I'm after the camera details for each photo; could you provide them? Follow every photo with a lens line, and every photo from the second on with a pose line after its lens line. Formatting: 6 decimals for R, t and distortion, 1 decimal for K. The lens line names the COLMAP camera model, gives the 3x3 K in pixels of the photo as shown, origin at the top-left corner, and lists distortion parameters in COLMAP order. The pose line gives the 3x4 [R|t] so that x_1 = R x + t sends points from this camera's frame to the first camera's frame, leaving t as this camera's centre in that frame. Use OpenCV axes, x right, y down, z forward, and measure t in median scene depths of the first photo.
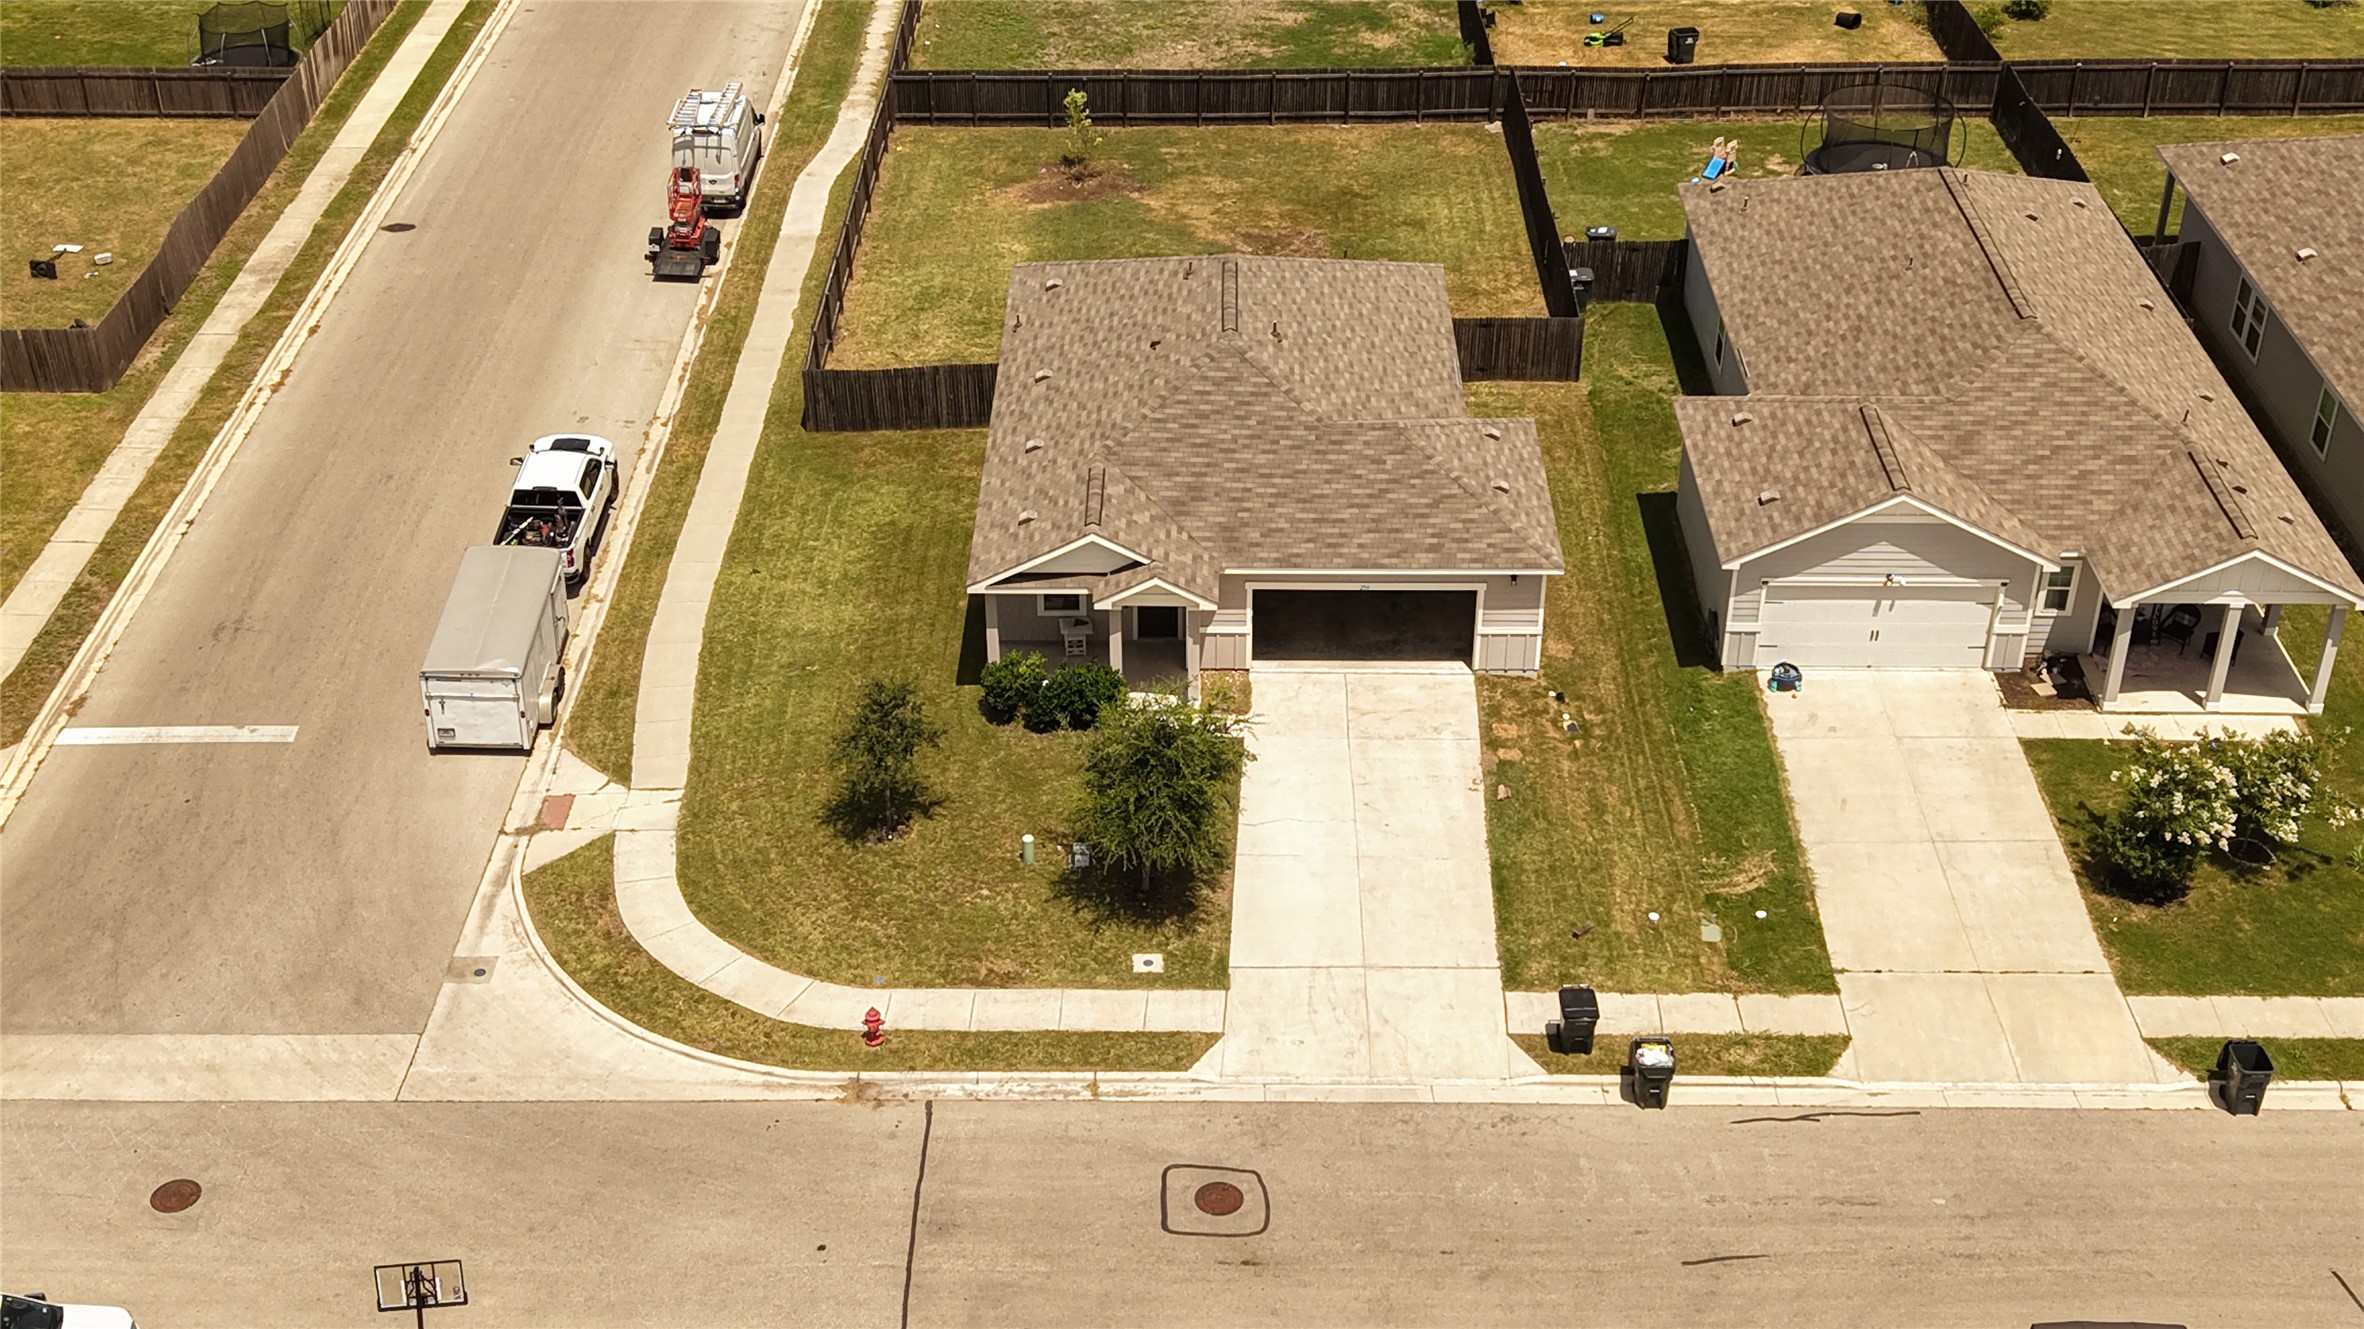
lens RADIAL K [[2747.7, 0, 1182.0], [0, 2747.7, 664.5], [0, 0, 1]] dist [0.186236, -0.539604]
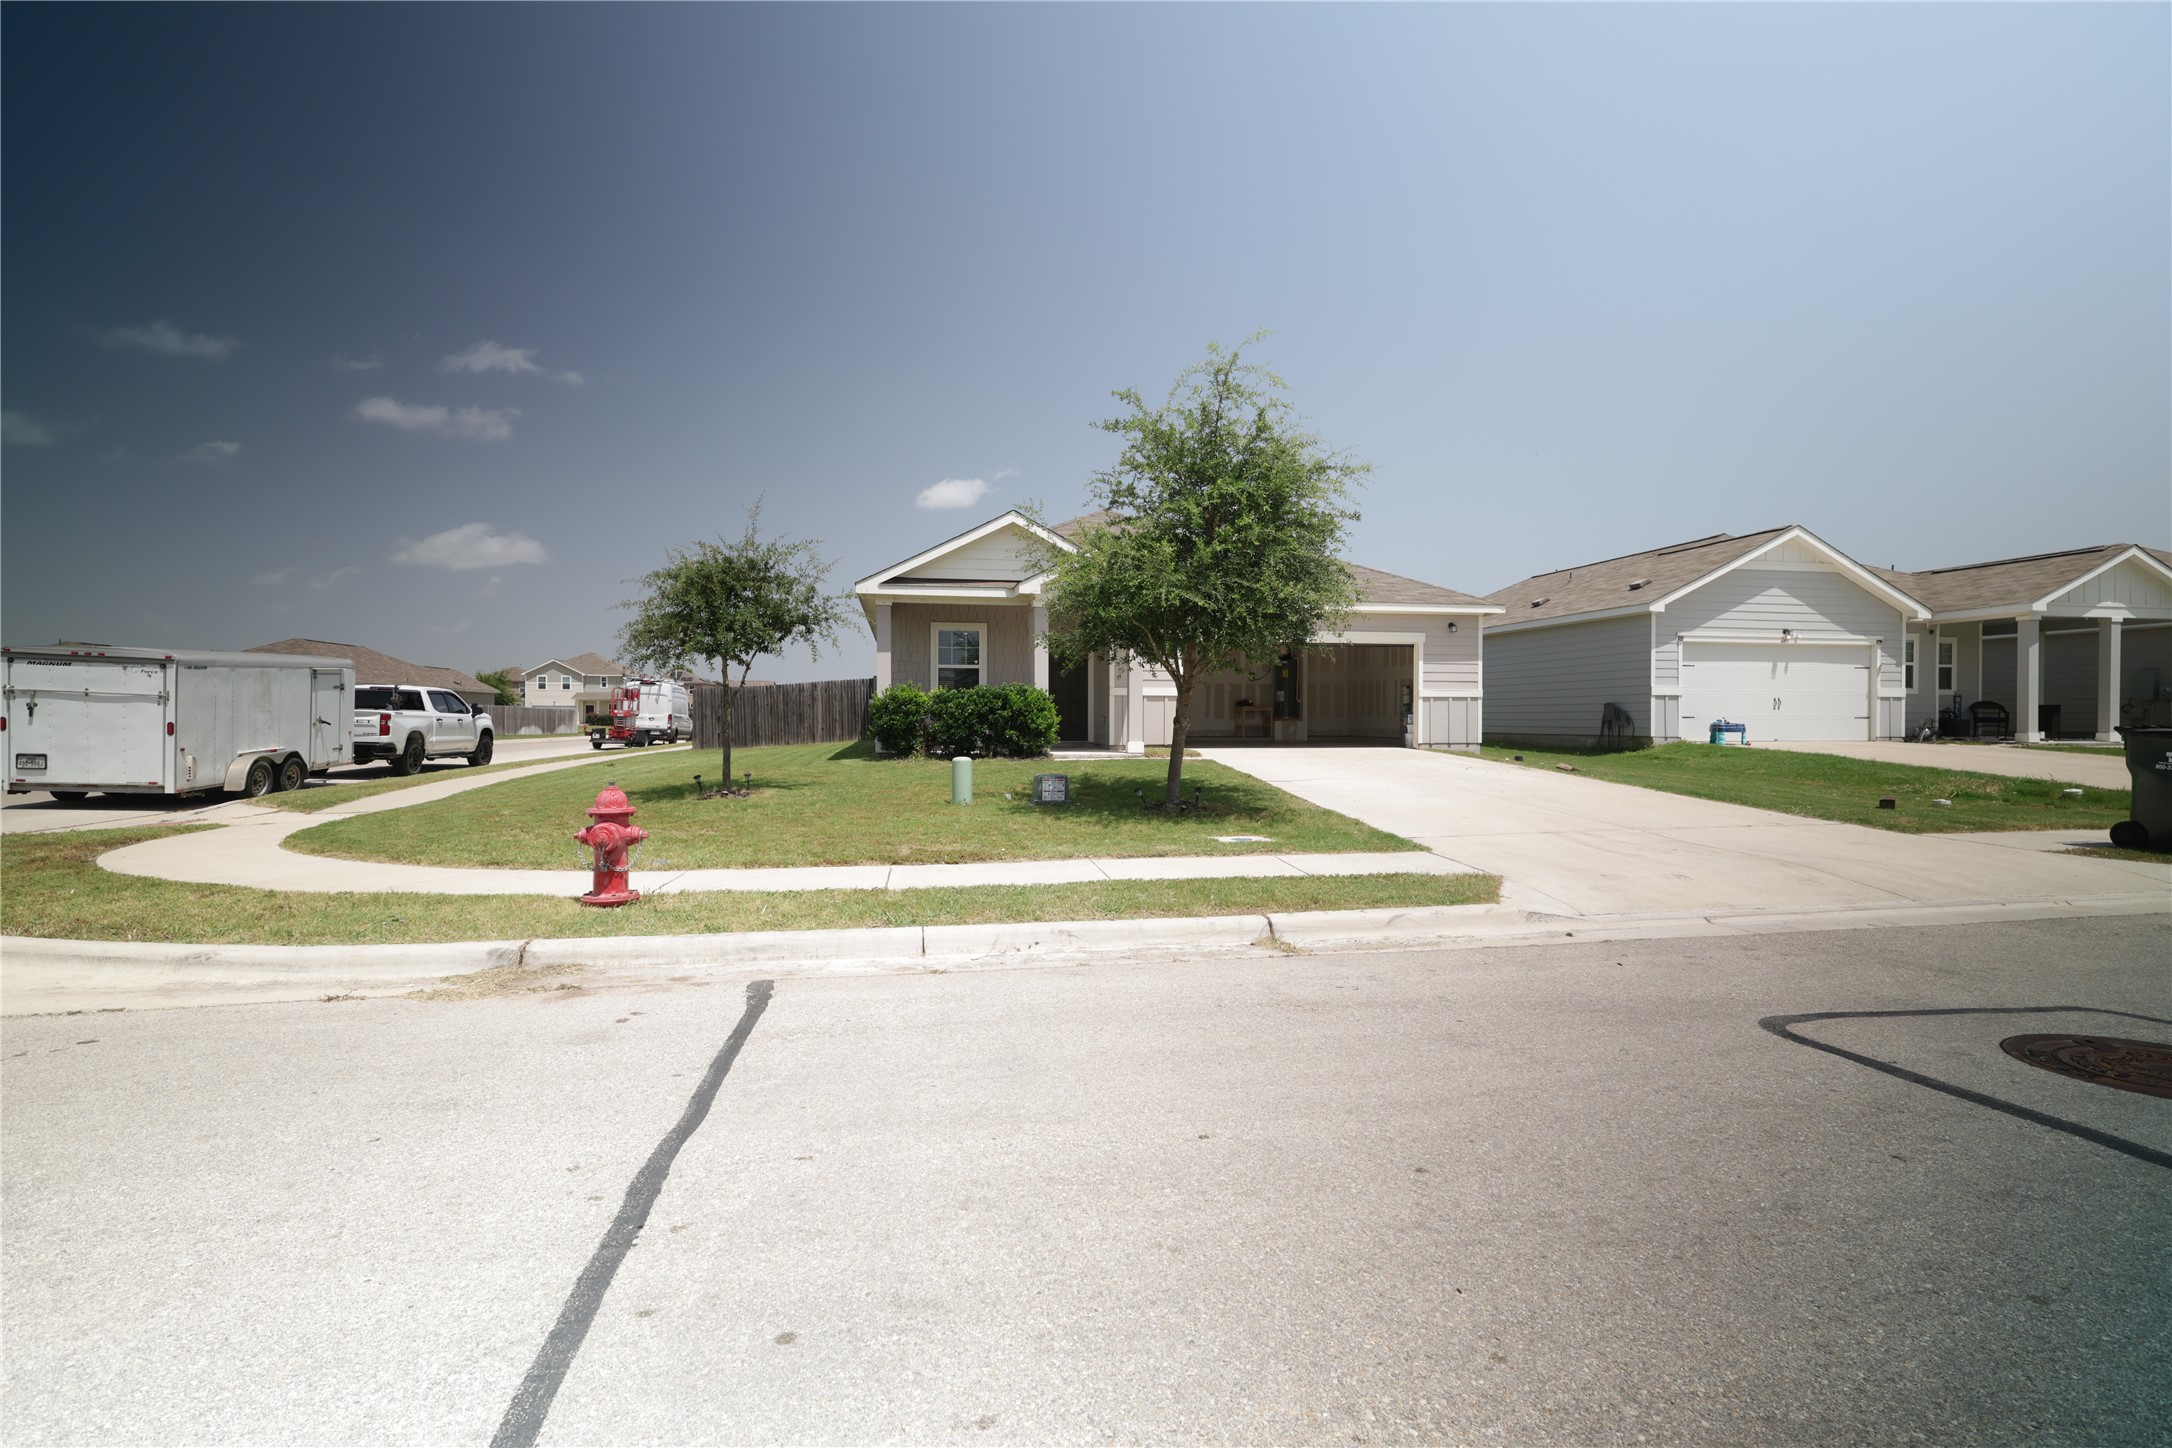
lens RADIAL K [[996.2, 0, 1086.0], [0, 996.2, 724.0], [0, 0, 1]] dist [0.000190, -0.000039]
pose [[0.981761, -0.000104, 0.190121, -0.066859], [0.101187, 0.846889, -0.522054, 0.162236], [-0.160957, 0.531770, 0.831452, 0.756460]]
